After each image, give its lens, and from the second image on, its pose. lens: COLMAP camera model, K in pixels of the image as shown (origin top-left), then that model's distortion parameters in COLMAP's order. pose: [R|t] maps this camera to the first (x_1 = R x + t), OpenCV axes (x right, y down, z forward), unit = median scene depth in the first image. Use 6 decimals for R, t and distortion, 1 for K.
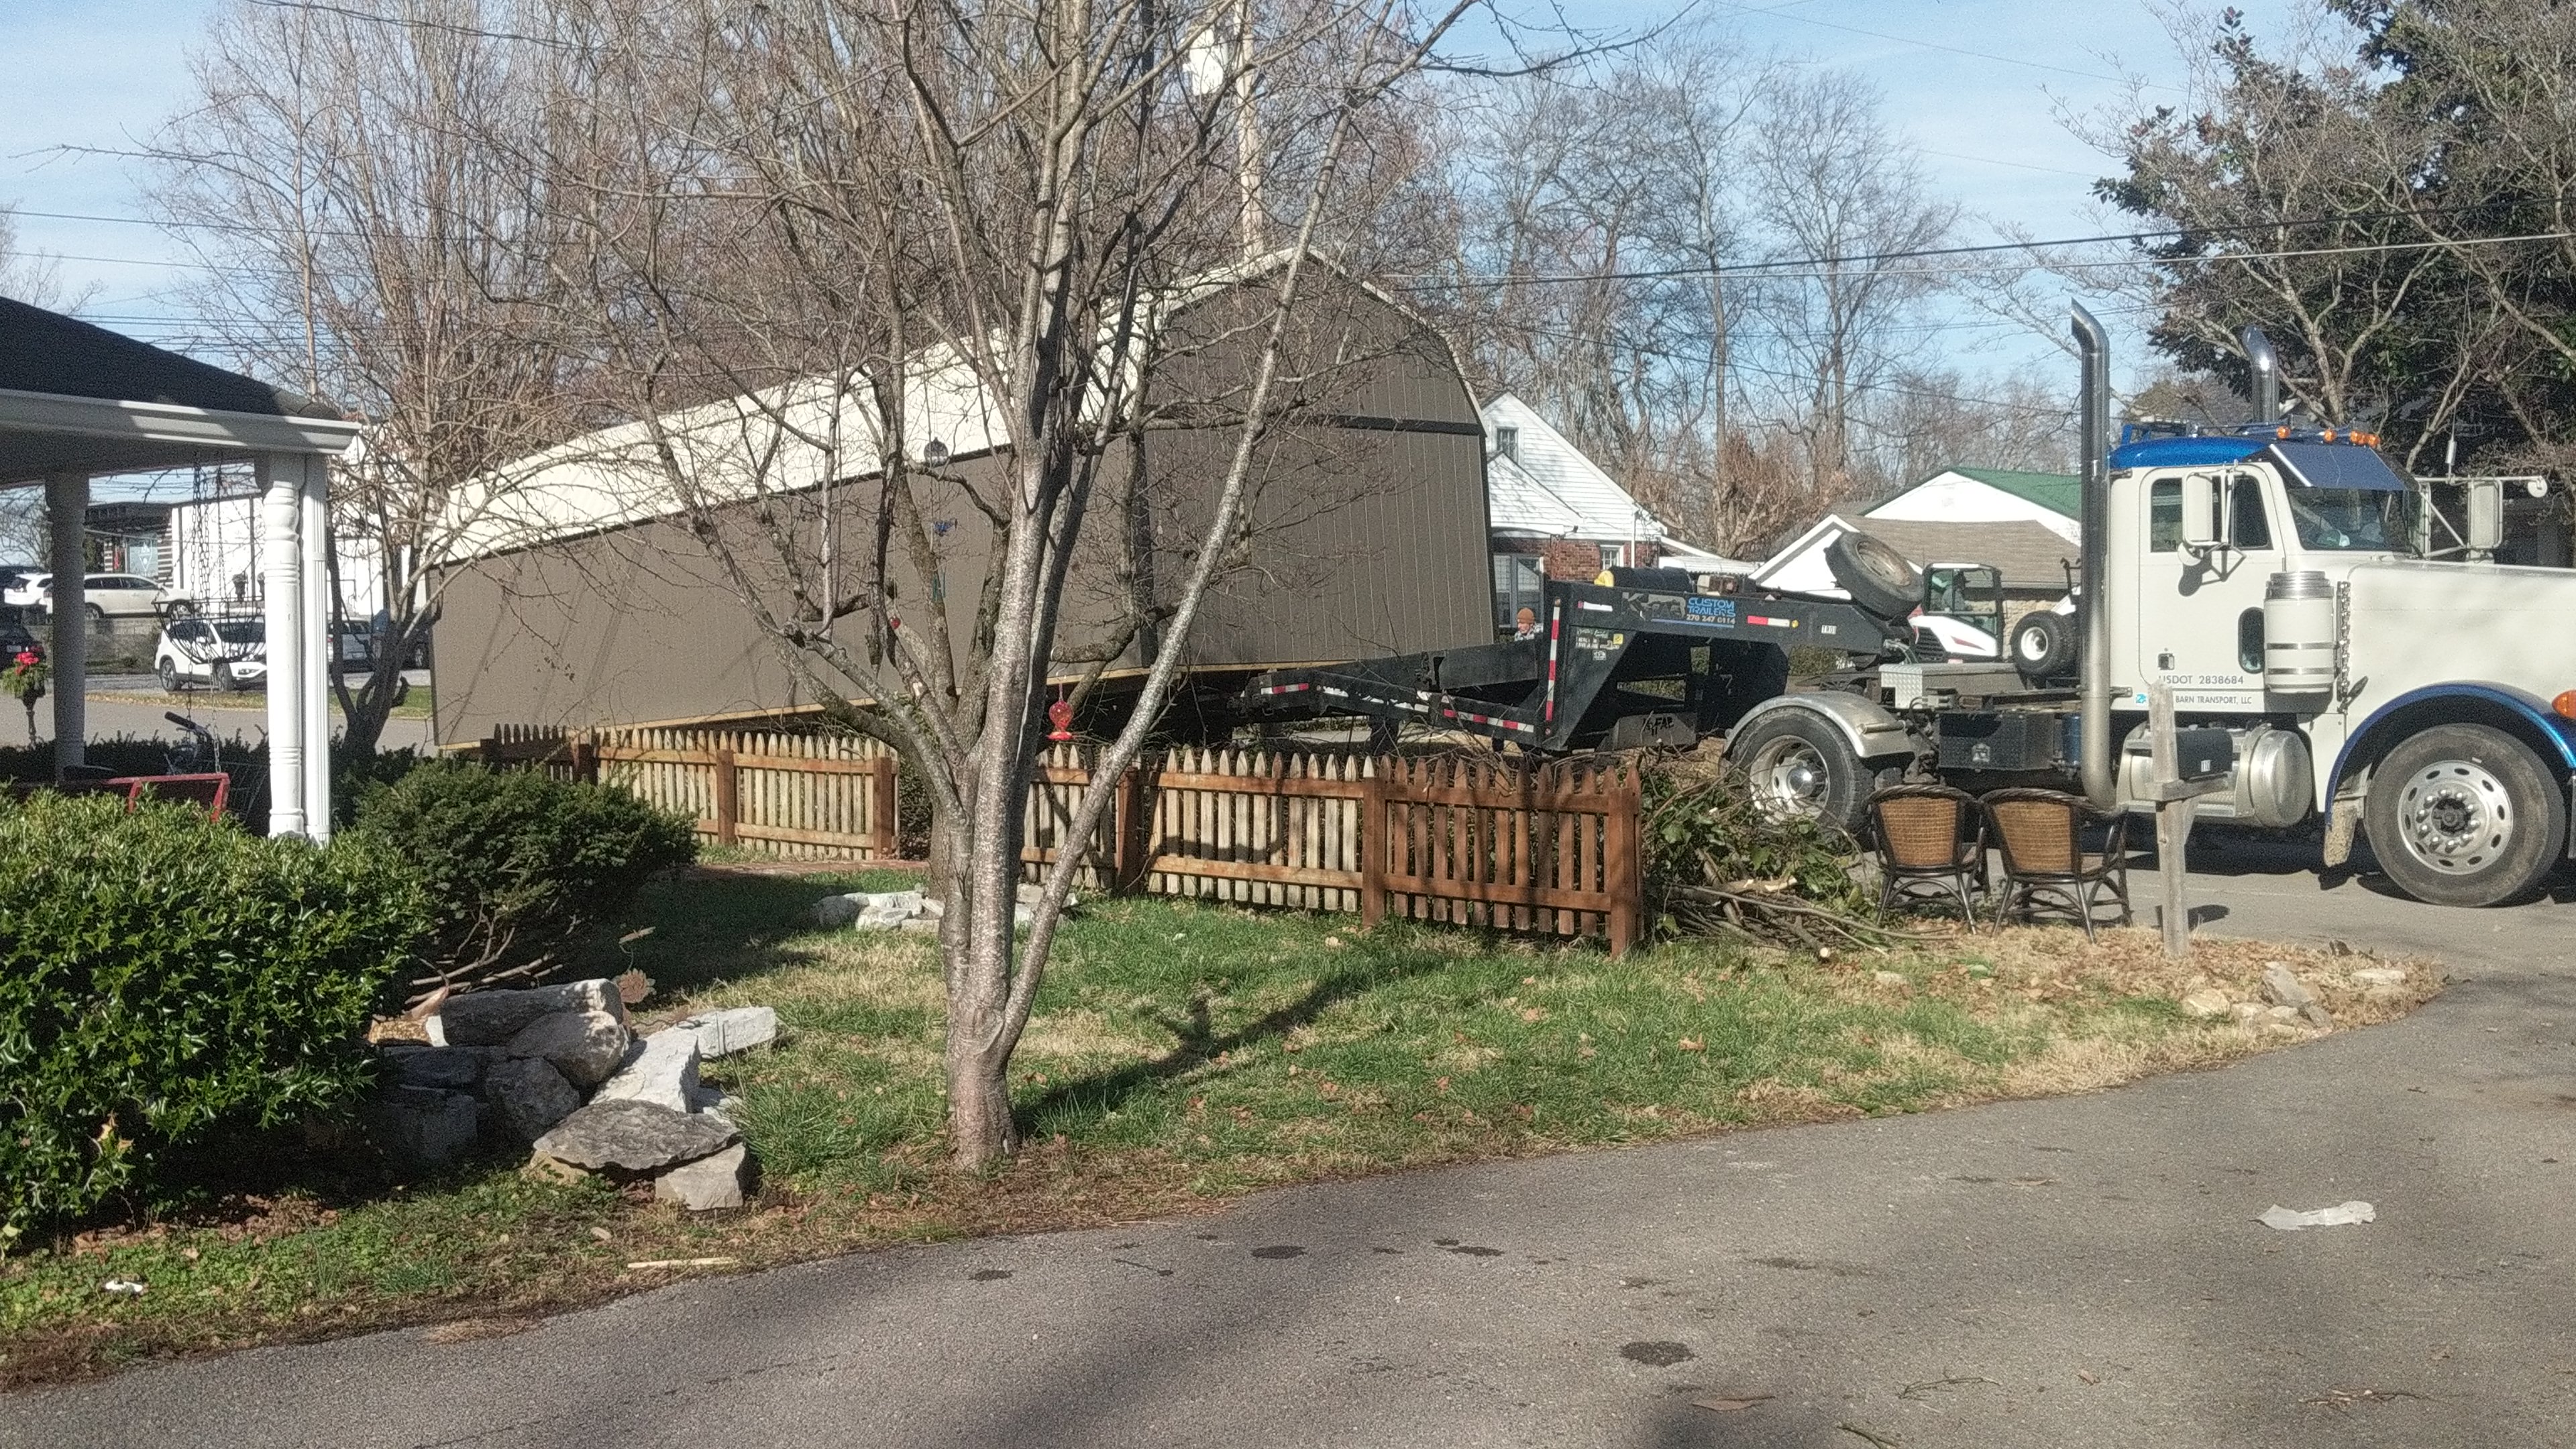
lens RADIAL K [[2282.3, 0, 1374.4], [0, 2282.3, 904.8], [0, 0, 1]] dist [0.002213, -0.043899]
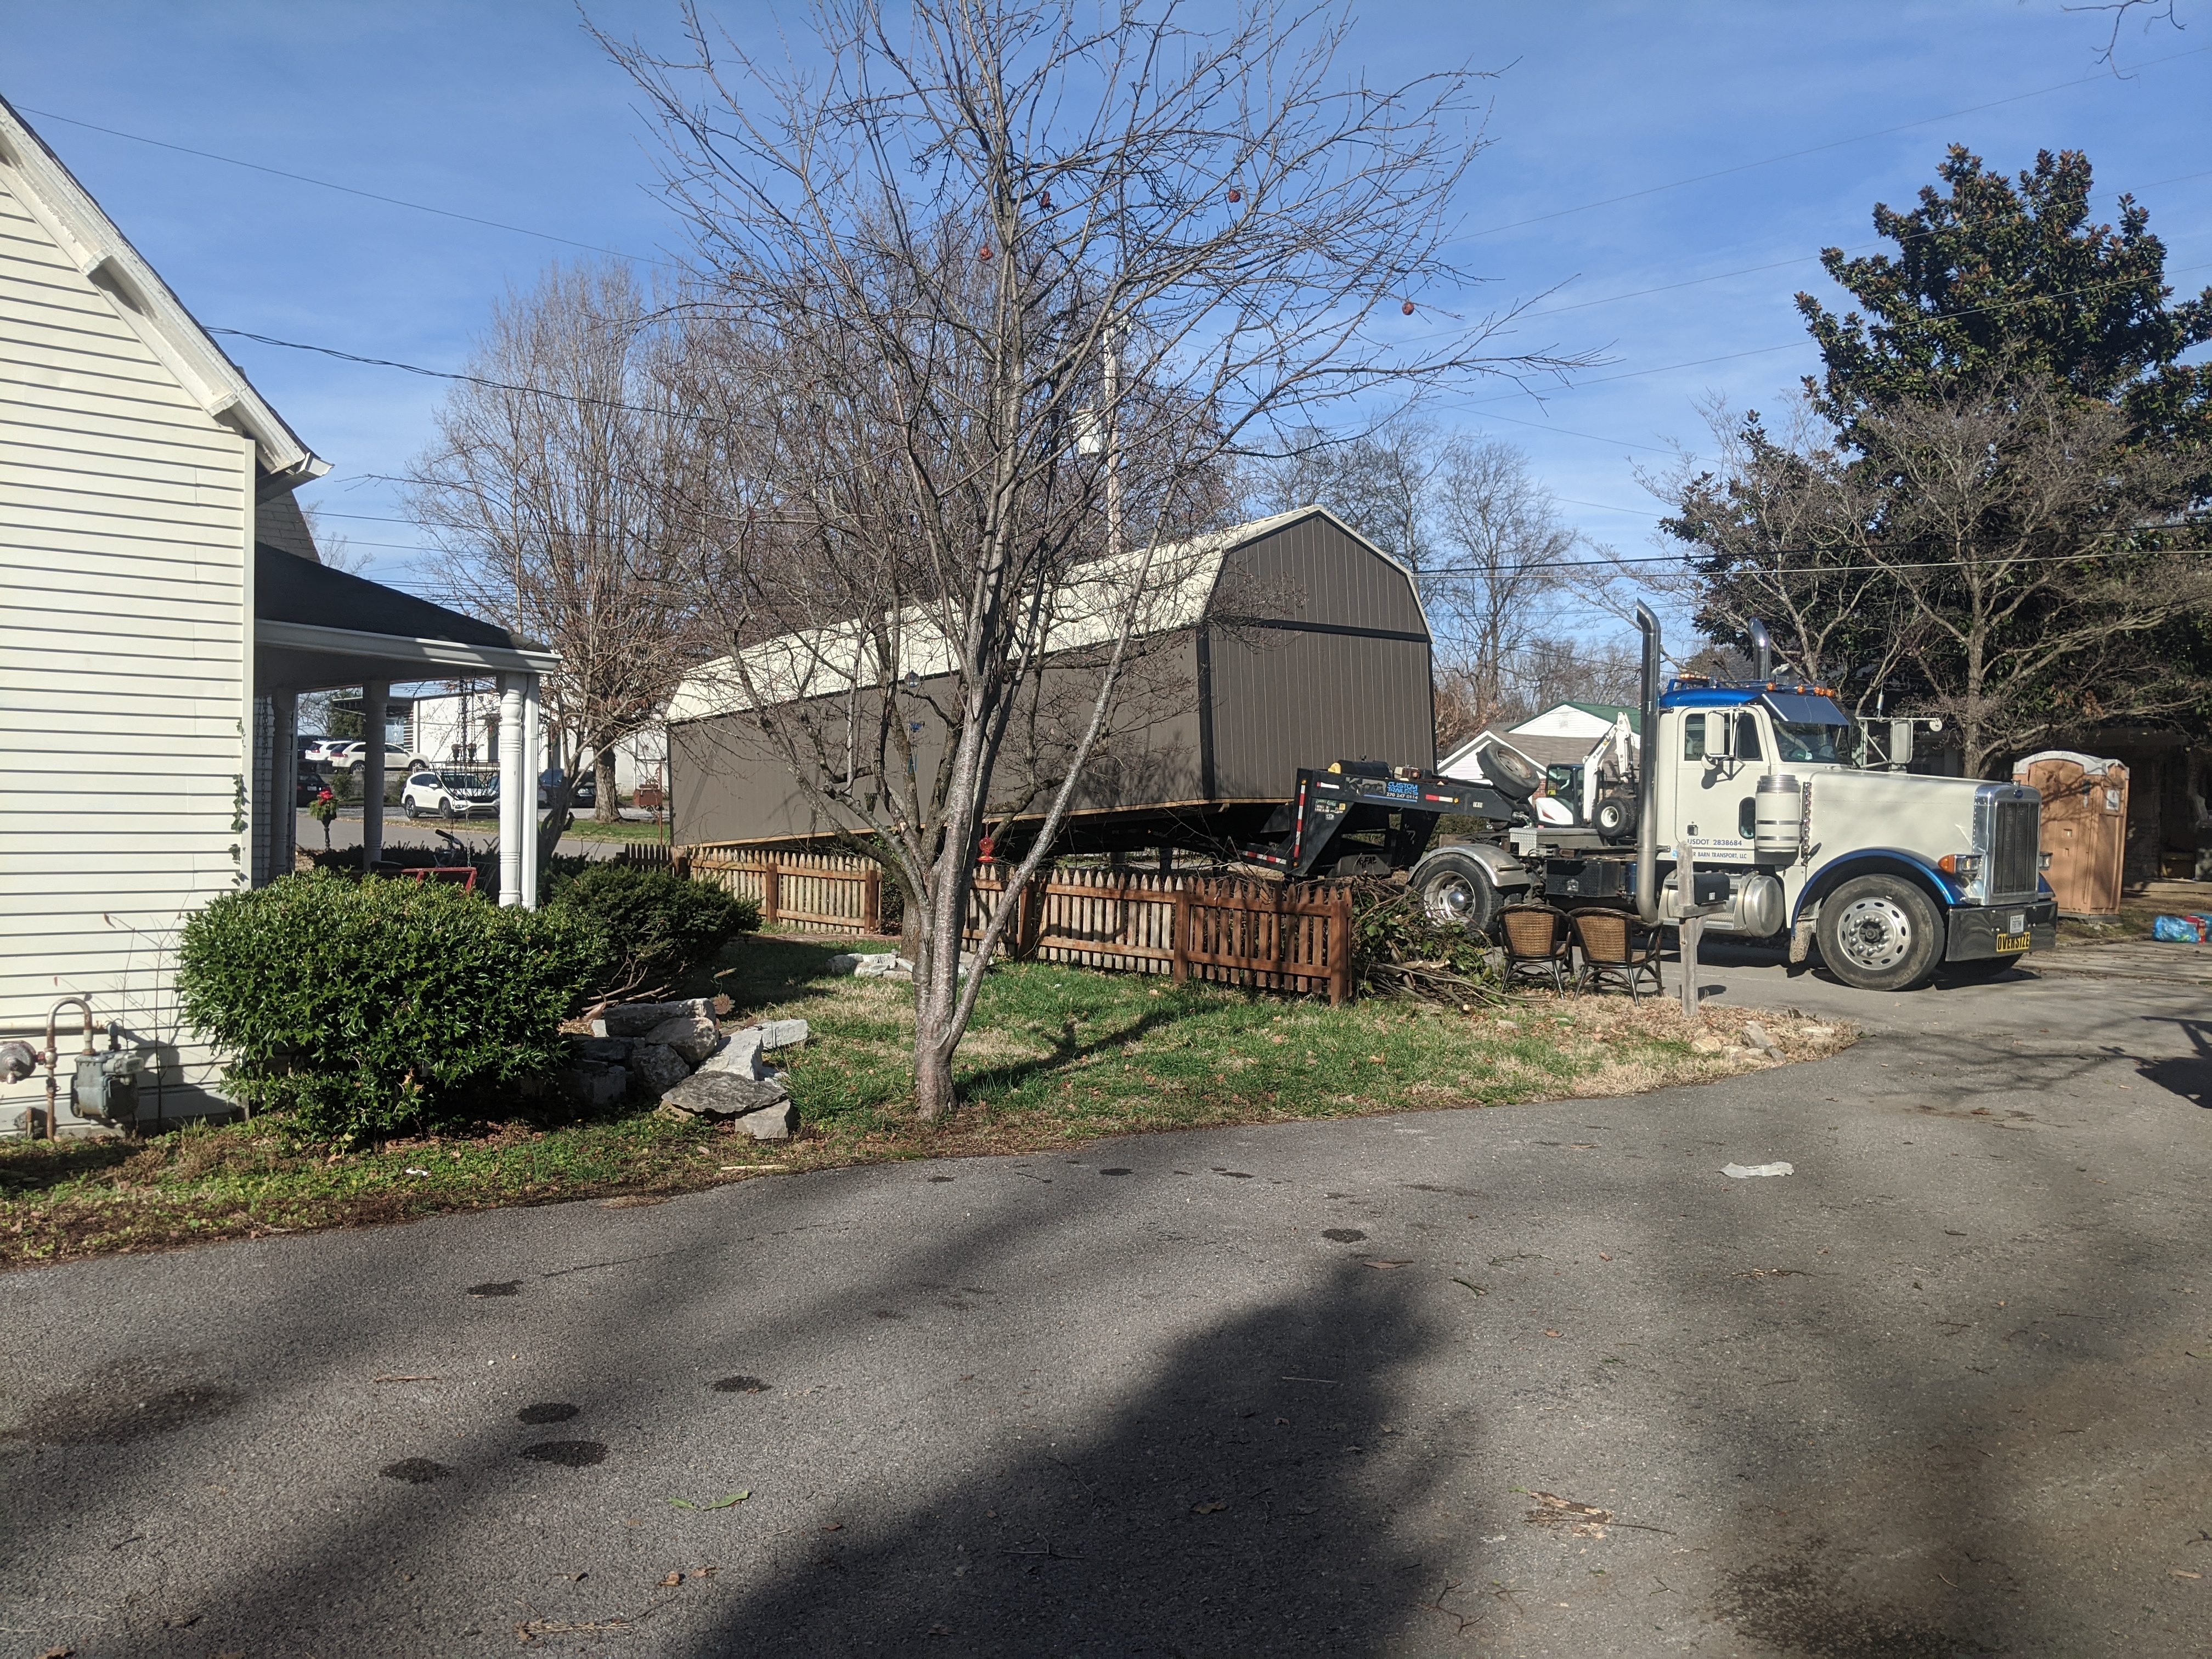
lens RADIAL K [[1742.7, 0, 1106.0], [0, 1742.7, 829.5], [0, 0, 1]] dist [-0.080341, -0.000988]
pose [[0.998555, 0.025339, -0.047384, 0.002807], [-0.030068, 0.994340, -0.101904, 0.027409], [0.044534, 0.103182, 0.993665, -0.206649]]
